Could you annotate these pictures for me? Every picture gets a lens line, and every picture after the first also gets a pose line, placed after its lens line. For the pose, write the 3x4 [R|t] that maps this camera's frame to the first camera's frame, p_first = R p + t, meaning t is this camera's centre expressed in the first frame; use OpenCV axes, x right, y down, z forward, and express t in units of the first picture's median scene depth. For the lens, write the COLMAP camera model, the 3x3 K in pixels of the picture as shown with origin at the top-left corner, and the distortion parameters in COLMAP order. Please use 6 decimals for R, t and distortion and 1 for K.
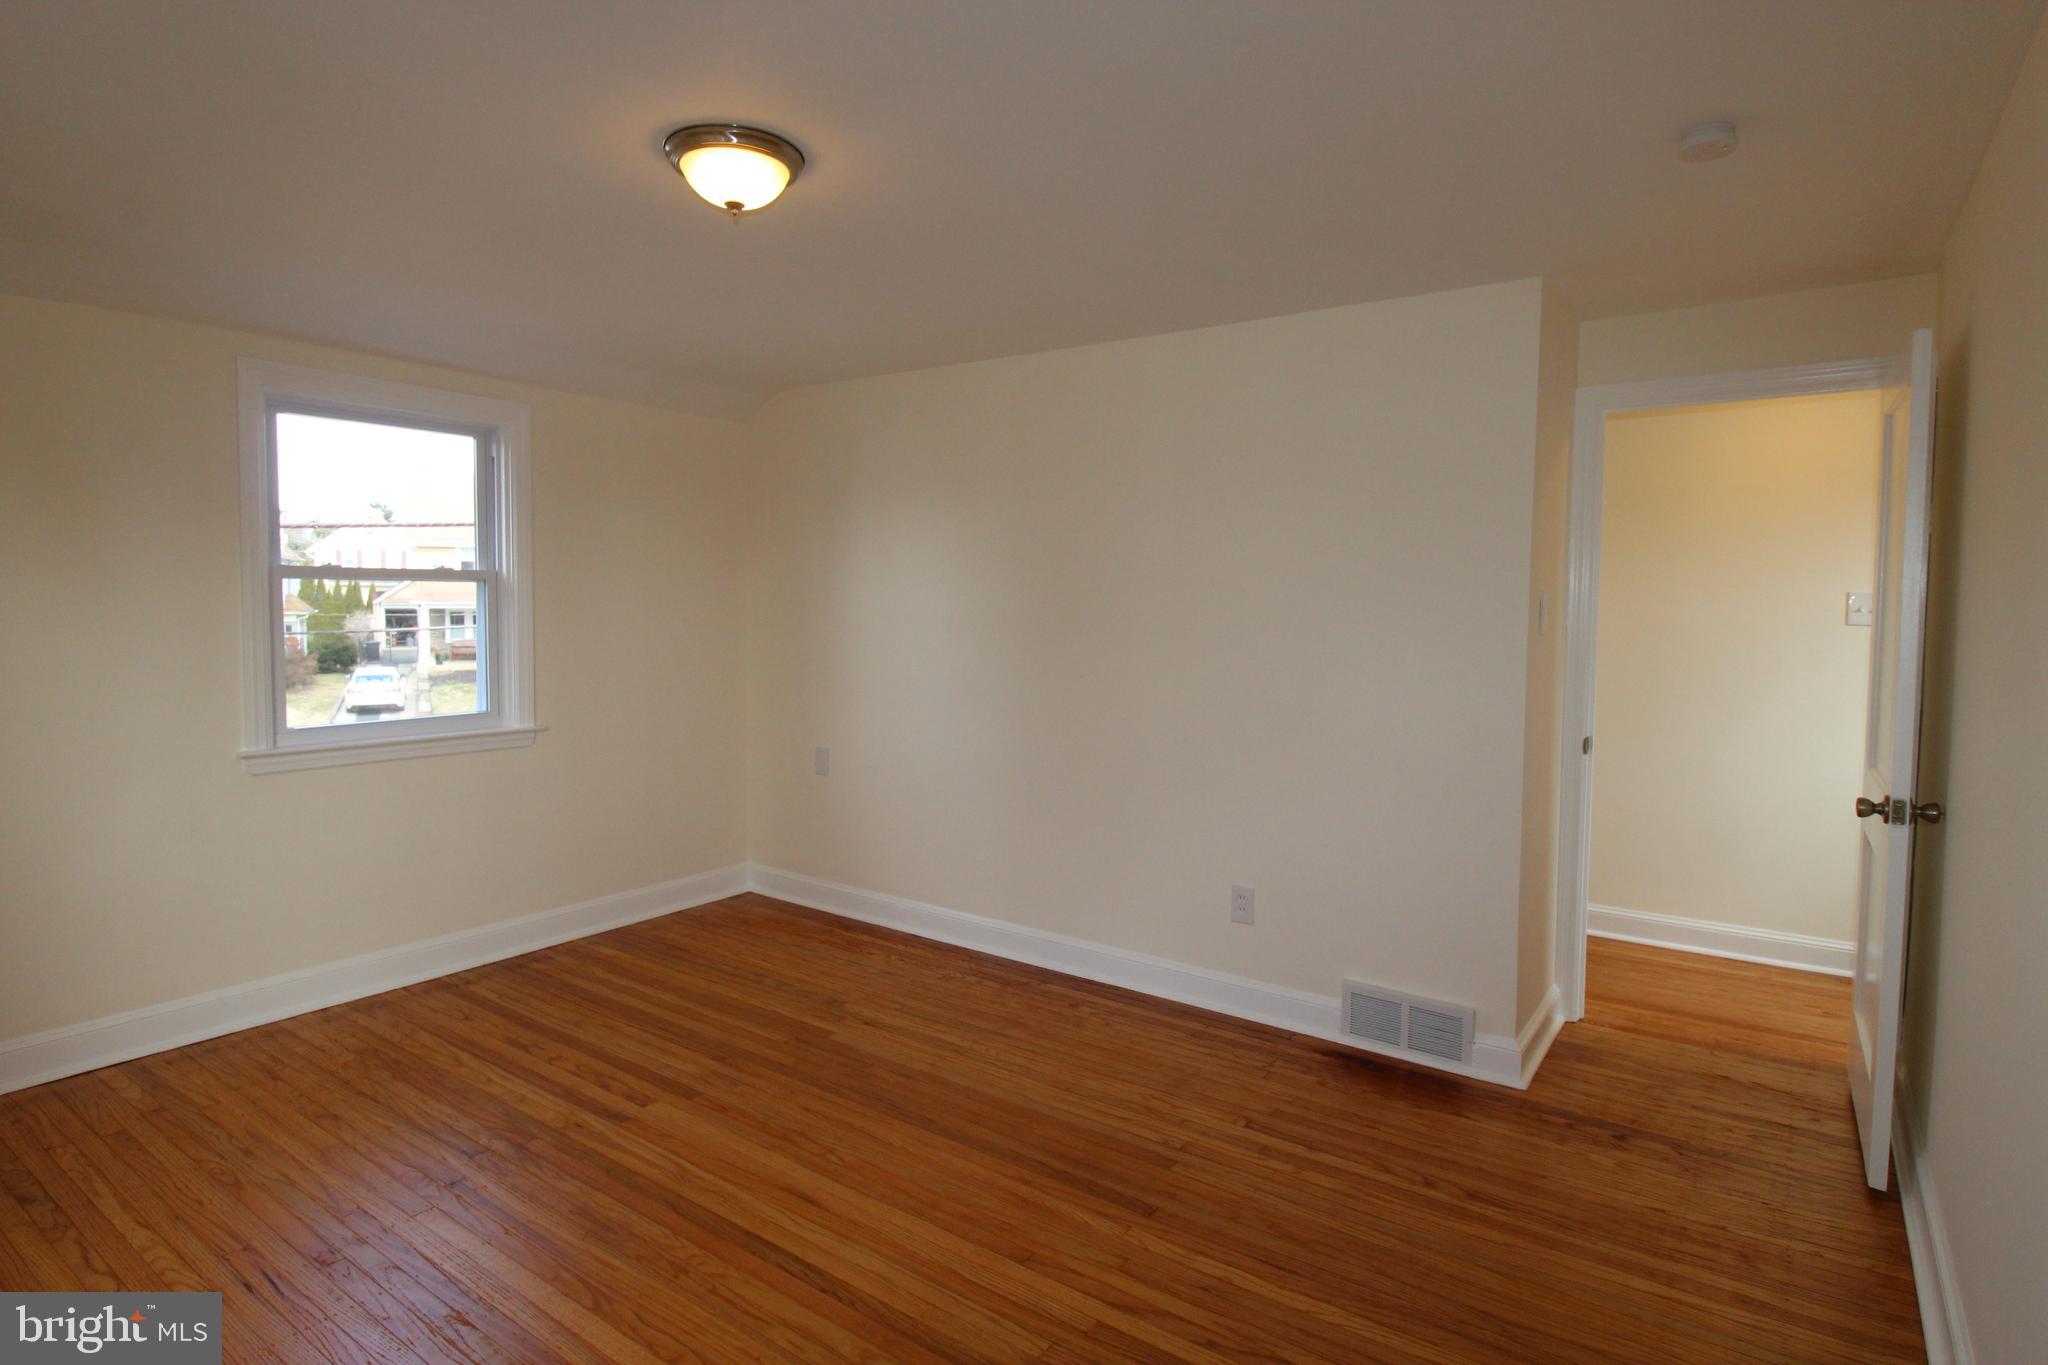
lens RADIAL K [[1082.7, 0, 1021.5], [0, 1082.7, 651.5], [0, 0, 1]] dist [0.012394, -0.019195]
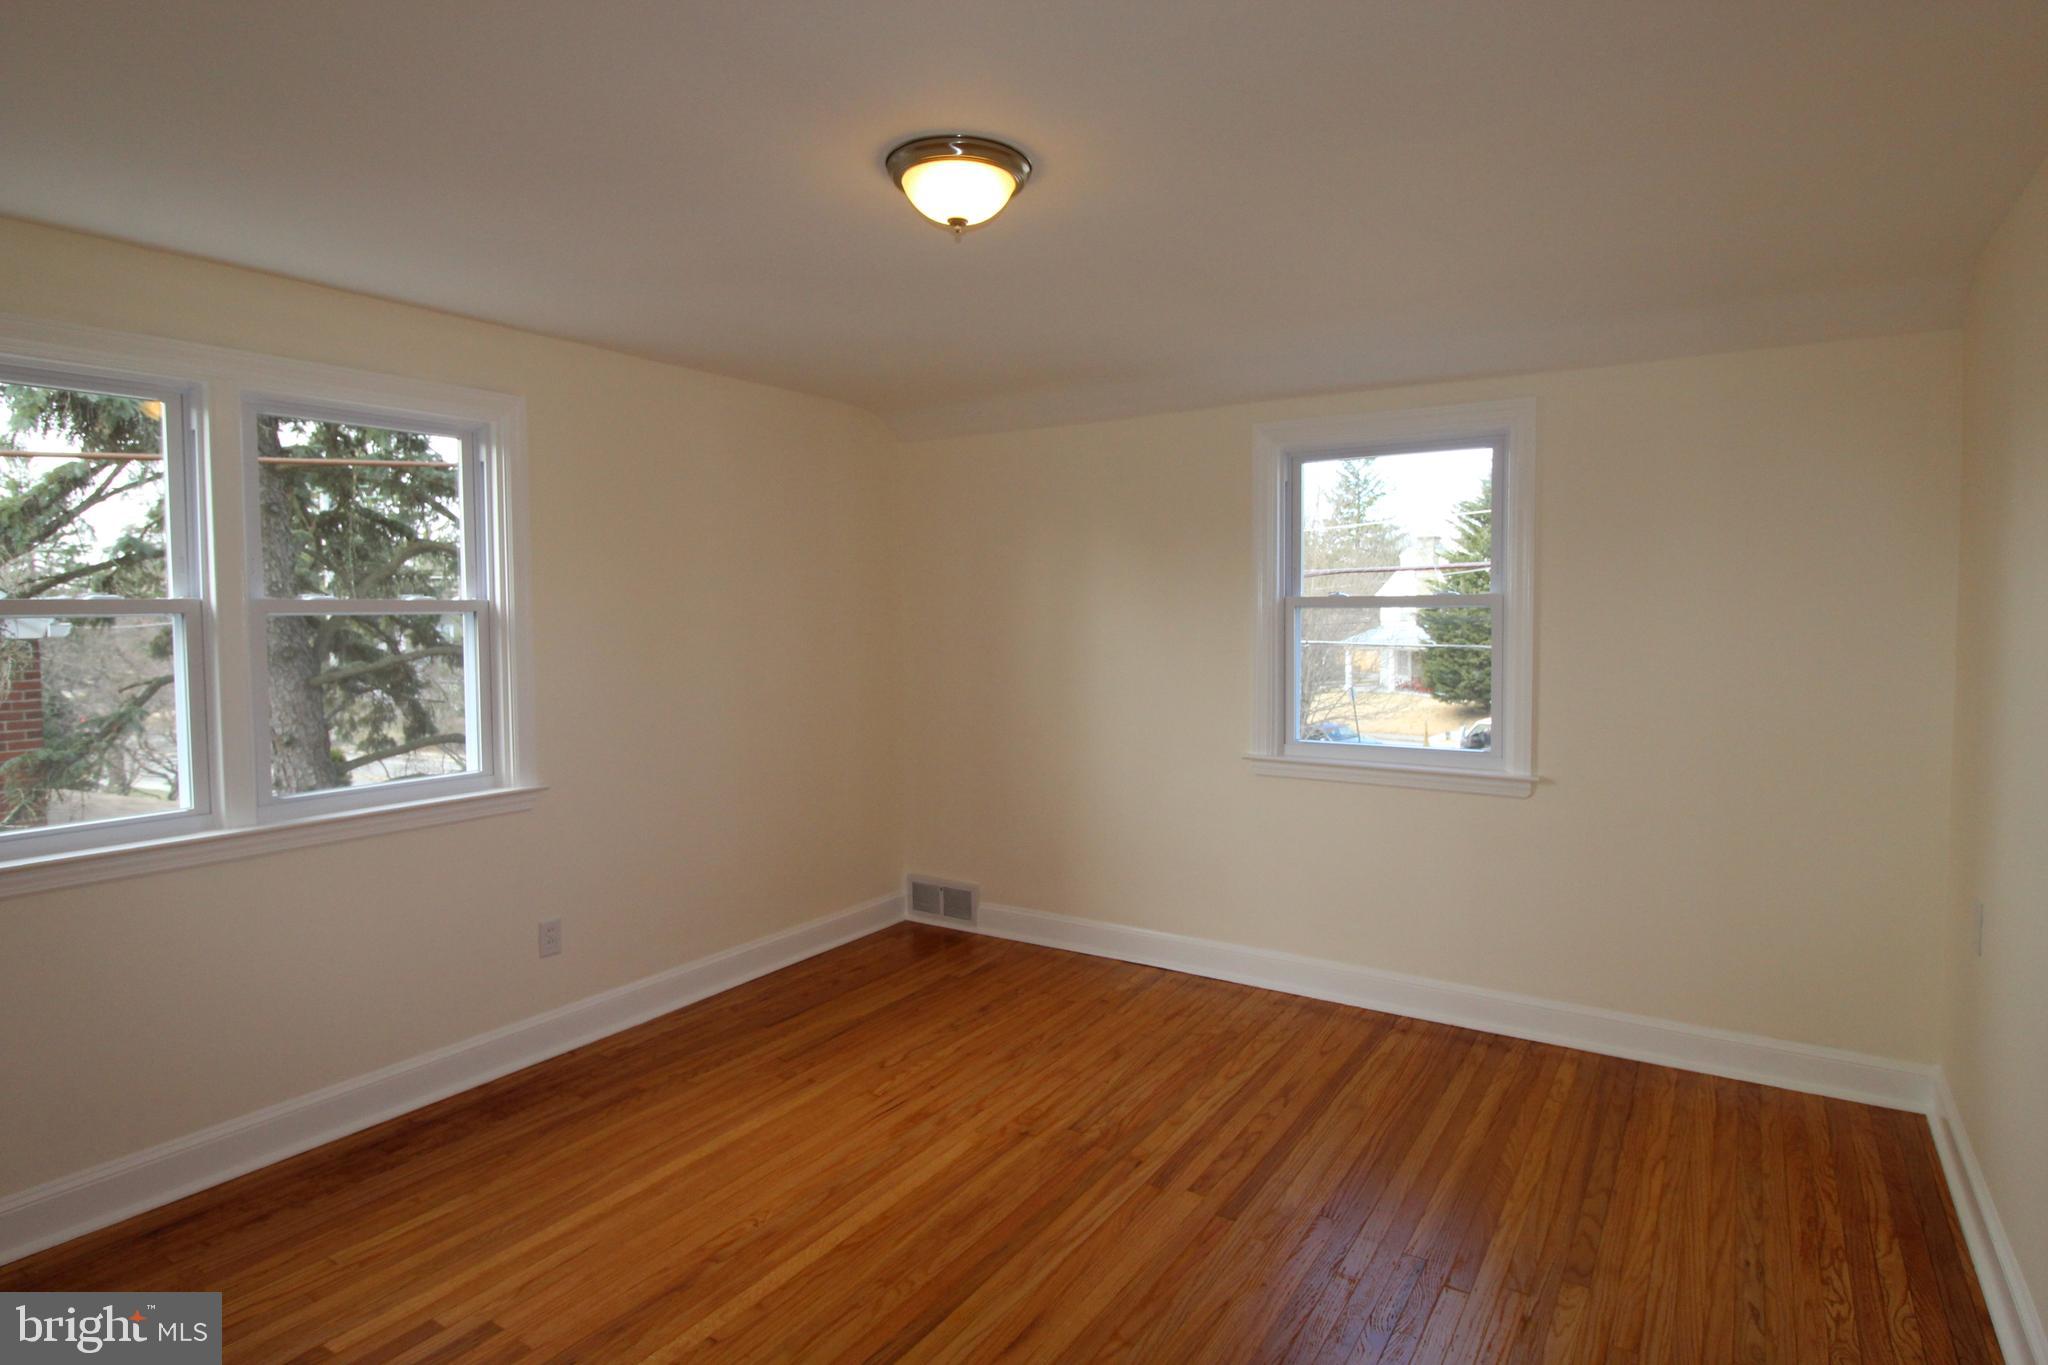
lens RADIAL K [[1082.7, 0, 1021.5], [0, 1082.7, 651.5], [0, 0, 1]] dist [0.012394, -0.019195]
pose [[0.041124, 0.033599, -0.998589, 0.517184], [-0.041072, 0.998647, 0.031909, -0.054048], [0.998310, 0.039702, 0.042449, 0.764035]]
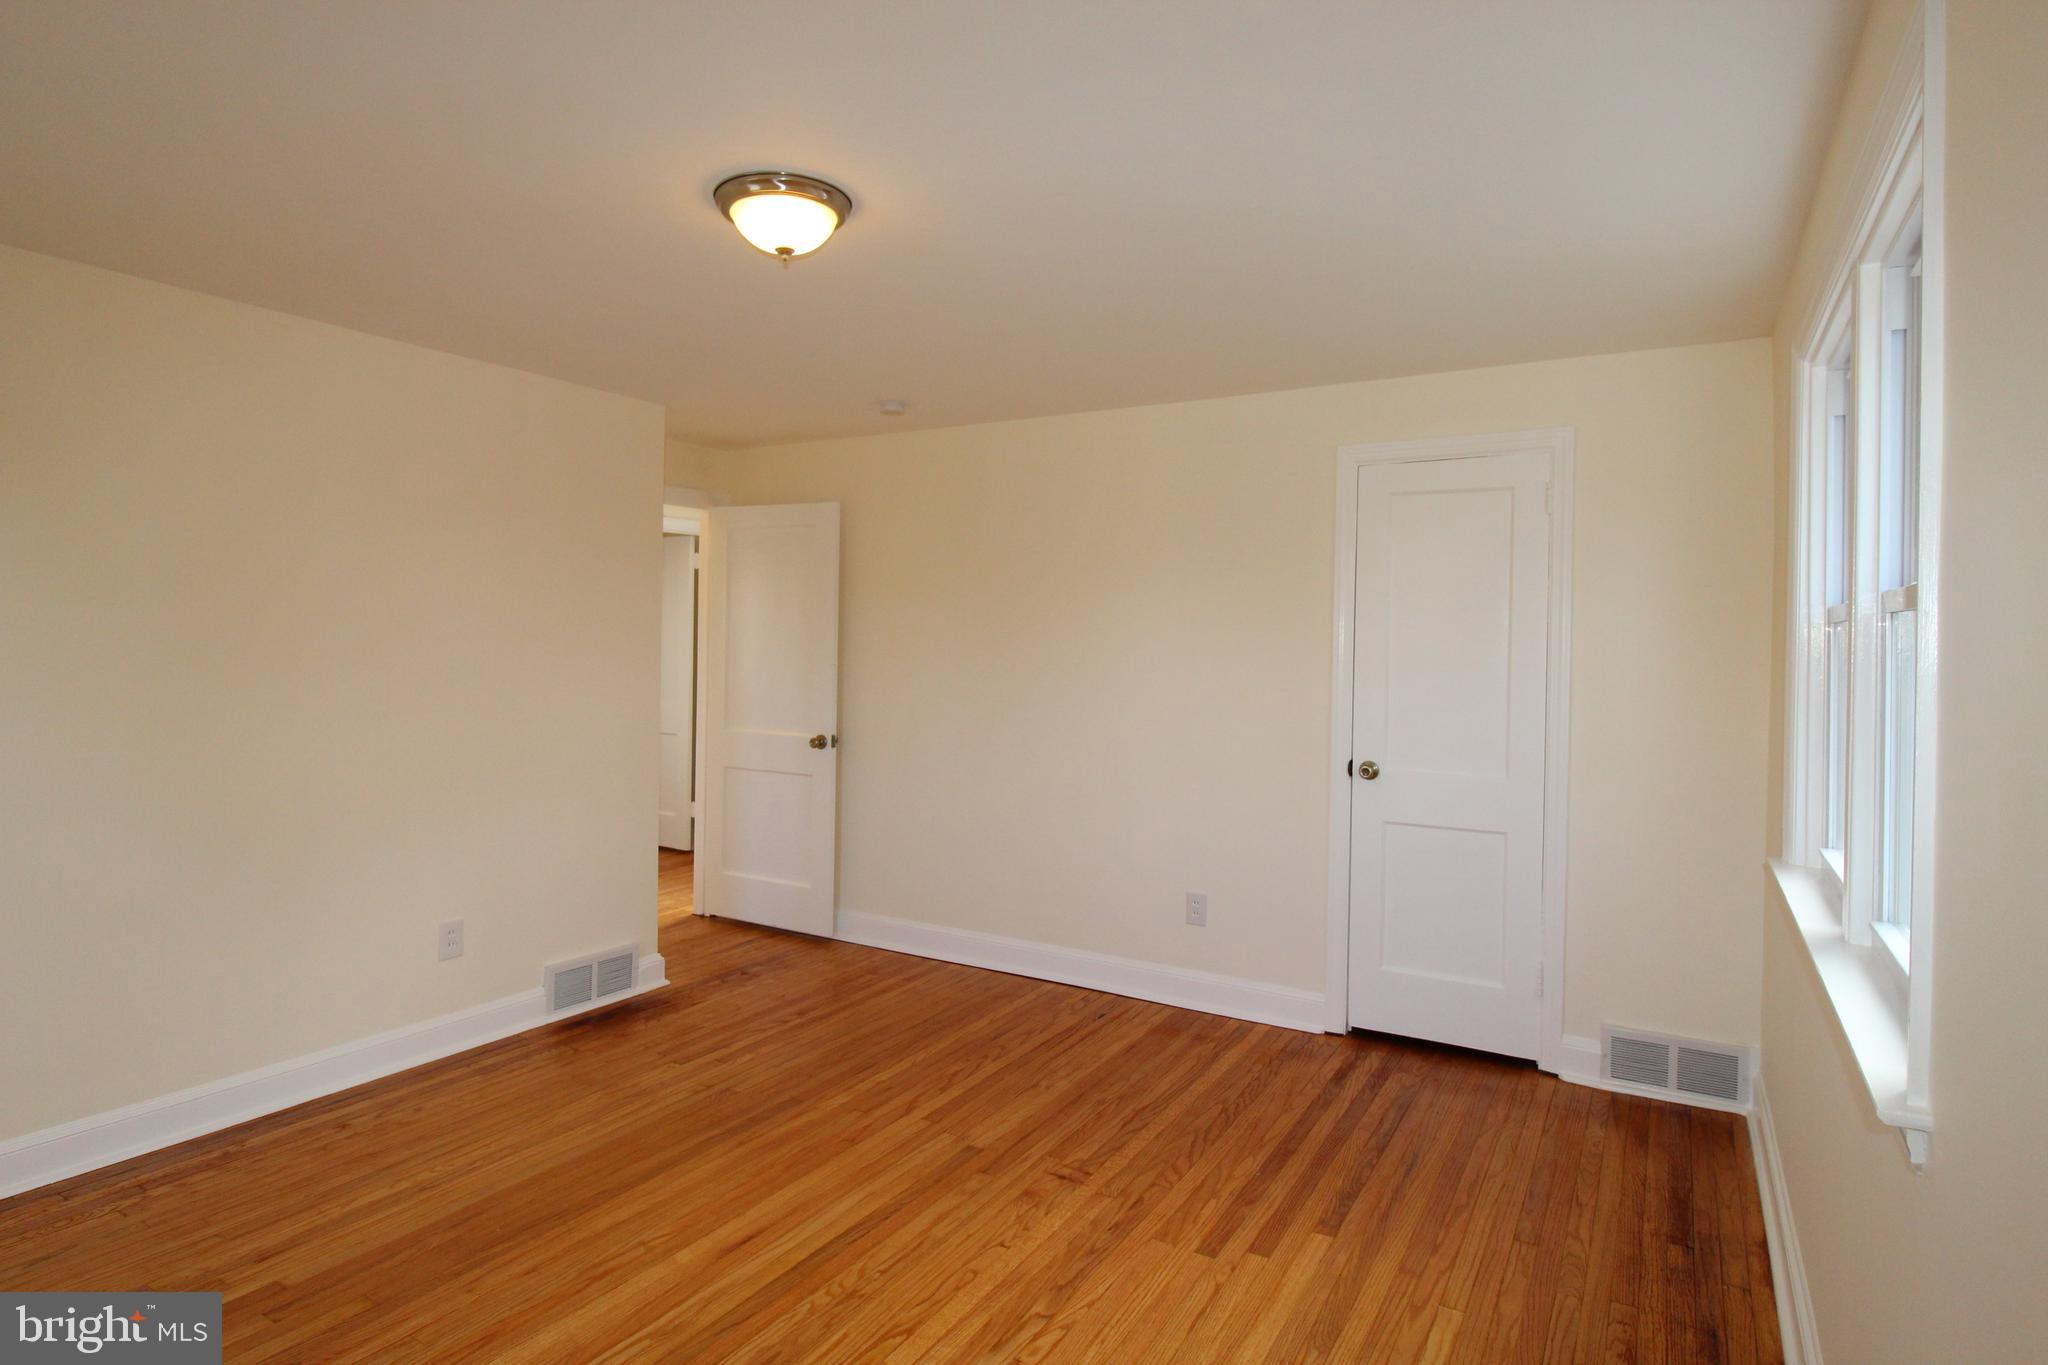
lens RADIAL K [[1082.7, 0, 1021.5], [0, 1082.7, 651.5], [0, 0, 1]] dist [0.012394, -0.019195]
pose [[-0.086408, -0.016443, 0.996124, -0.964271], [0.032428, 0.999288, 0.019308, -0.036587], [-0.995732, 0.033971, -0.085813, 0.654845]]
